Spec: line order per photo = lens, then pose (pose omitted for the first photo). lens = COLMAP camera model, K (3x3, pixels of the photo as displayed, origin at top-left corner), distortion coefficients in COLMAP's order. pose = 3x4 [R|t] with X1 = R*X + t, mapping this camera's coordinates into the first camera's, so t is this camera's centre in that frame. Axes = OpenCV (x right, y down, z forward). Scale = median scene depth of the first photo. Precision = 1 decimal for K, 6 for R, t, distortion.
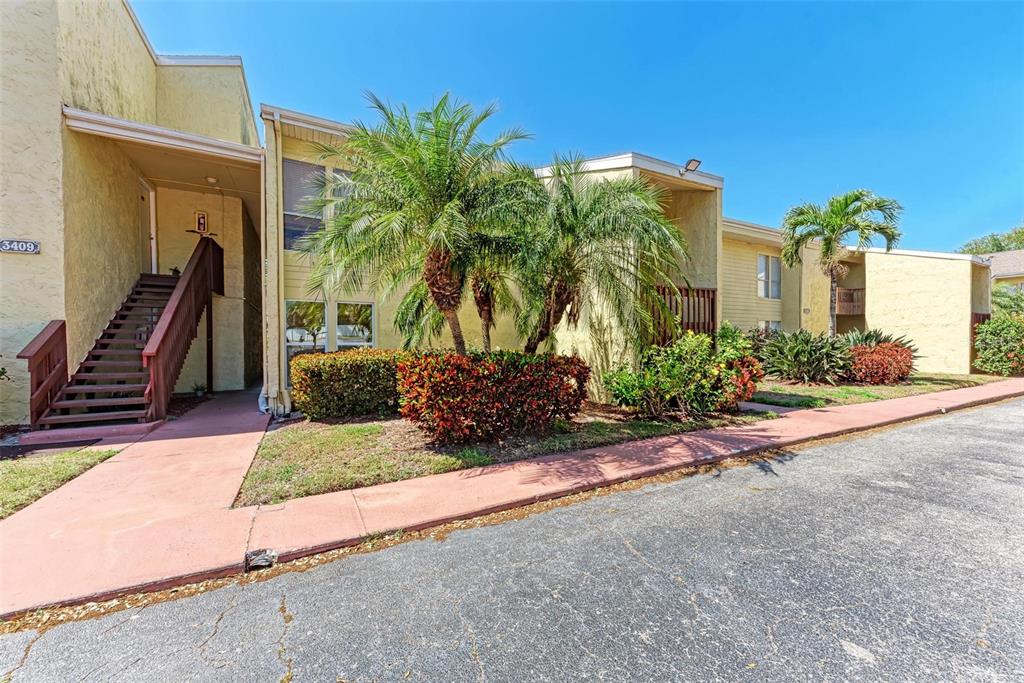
lens RADIAL K [[398.5, 0, 511.7], [0, 398.5, 342.0], [0, 0, 1]] dist [0.008371, 0.000069]
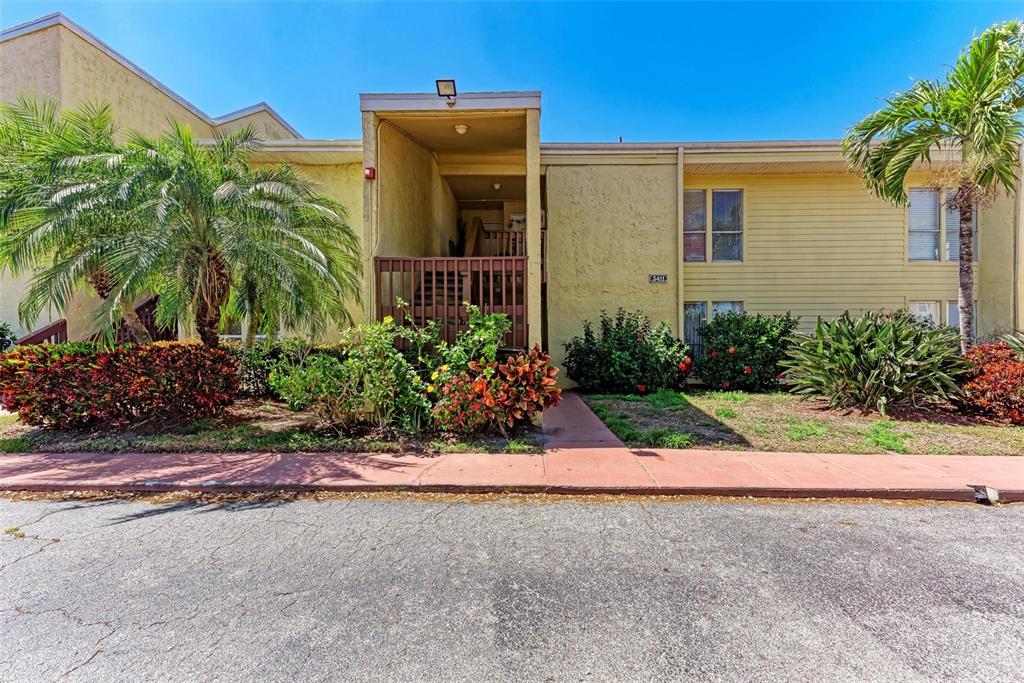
lens RADIAL K [[398.5, 0, 511.7], [0, 398.5, 347.0], [0, 0, 1]] dist [0.008371, 0.000069]
pose [[0.865681, -0.000755, -0.500596, 1.430848], [0.003371, 0.999985, 0.004320, 0.030362], [0.500585, -0.005427, 0.865670, 0.676733]]
